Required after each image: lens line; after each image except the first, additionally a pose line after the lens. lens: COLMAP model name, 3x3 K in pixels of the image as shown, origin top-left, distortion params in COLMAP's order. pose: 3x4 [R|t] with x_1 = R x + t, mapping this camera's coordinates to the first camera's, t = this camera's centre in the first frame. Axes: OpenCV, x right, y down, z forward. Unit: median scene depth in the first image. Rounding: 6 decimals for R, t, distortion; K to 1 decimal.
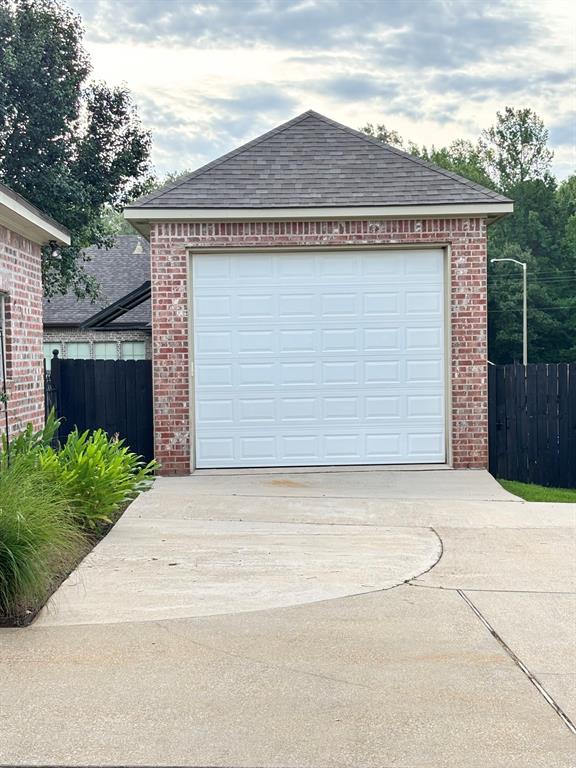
lens RADIAL K [[590.9, 0, 288.0], [0, 590.9, 384.0], [0, 0, 1]] dist [0.069617, -0.006287]
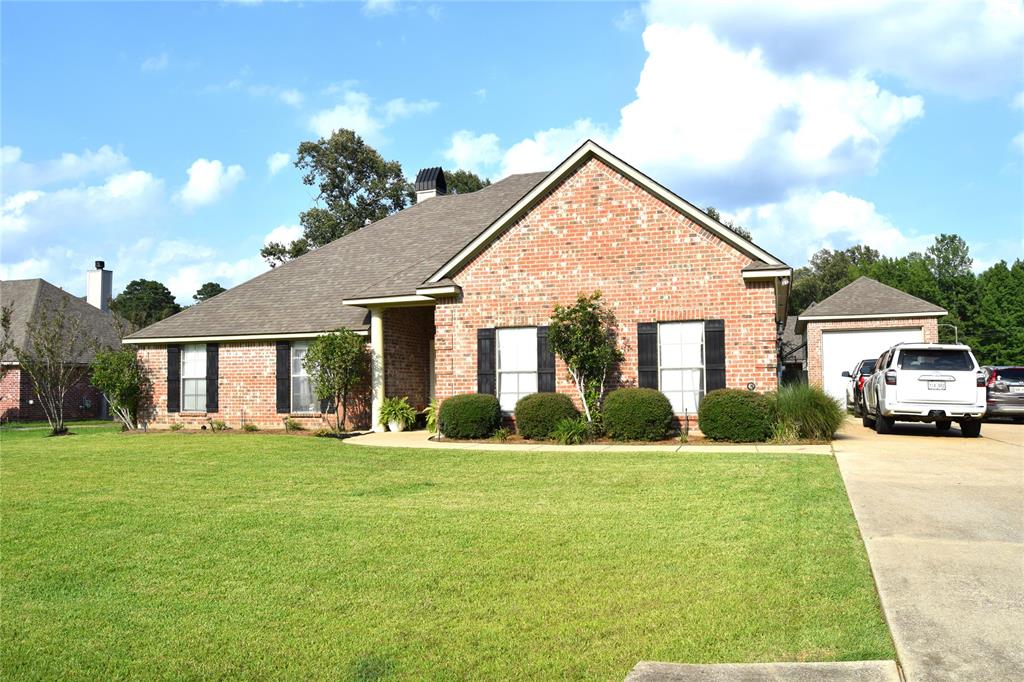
lens RADIAL K [[802.6, 0, 512.0], [0, 802.6, 341.0], [0, 0, 1]] dist [-0.084007, 0.004475]
pose [[0.980690, -0.002854, -0.195547, -0.823997], [-0.019716, 0.993357, -0.113373, 0.256063], [0.194571, 0.115039, 0.974119, -2.698393]]
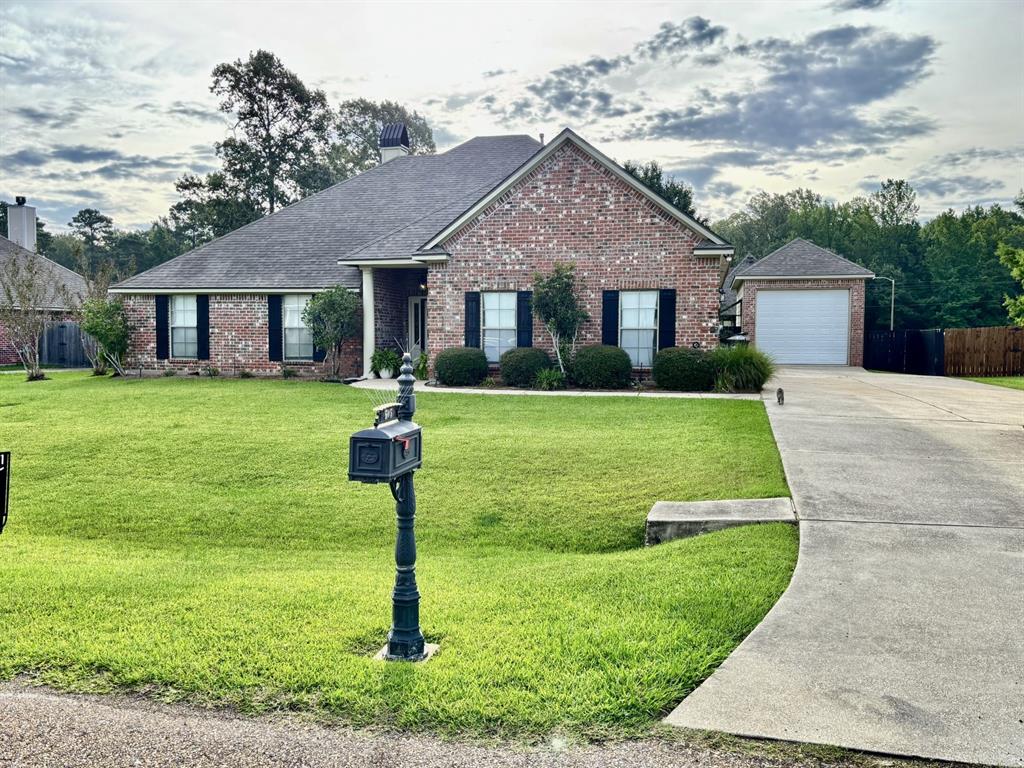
lens RADIAL K [[787.8, 0, 512.0], [0, 787.8, 384.0], [0, 0, 1]] dist [0.069617, -0.006287]
pose [[0.992743, 0.030130, -0.116418, -0.875424], [-0.029863, 0.999546, 0.004037, 0.256278], [0.116487, -0.000531, 0.993192, -2.962874]]
